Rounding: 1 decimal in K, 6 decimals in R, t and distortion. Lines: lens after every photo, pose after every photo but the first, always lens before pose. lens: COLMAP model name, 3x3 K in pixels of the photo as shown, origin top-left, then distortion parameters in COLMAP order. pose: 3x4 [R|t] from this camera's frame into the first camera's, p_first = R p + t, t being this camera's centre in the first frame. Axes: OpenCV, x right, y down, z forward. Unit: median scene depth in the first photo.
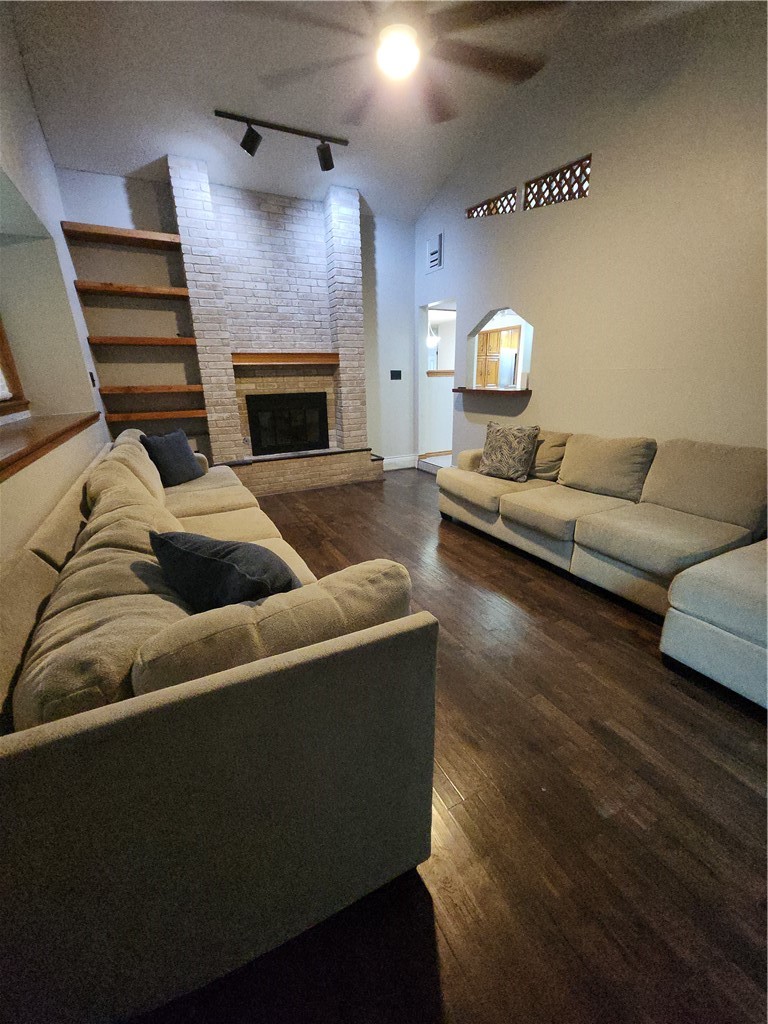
lens RADIAL K [[417.4, 0, 383.7], [0, 417.4, 513.2], [0, 0, 1]] dist [0.008792, -0.007898]
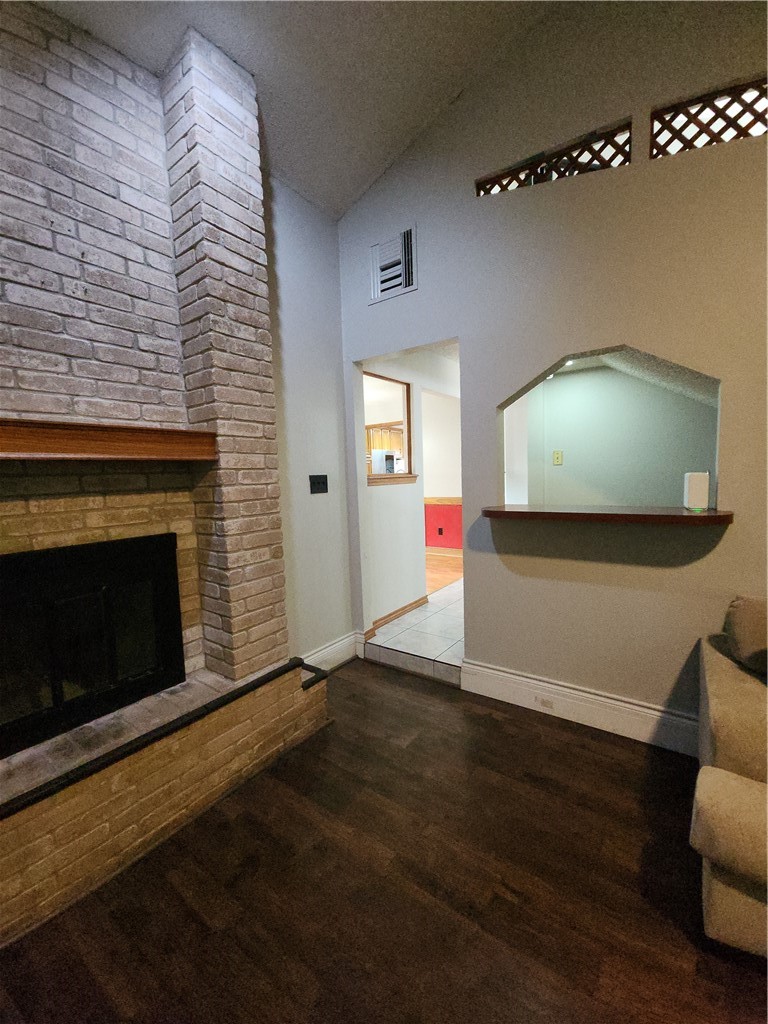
lens RADIAL K [[417.4, 0, 382.5], [0, 417.4, 512.0], [0, 0, 1]] dist [0.008792, -0.007898]
pose [[0.893291, -0.052248, 0.446432, -0.142350], [0.159406, 0.965488, -0.205969, -0.209713], [-0.420263, 0.255155, 0.870790, 0.617596]]
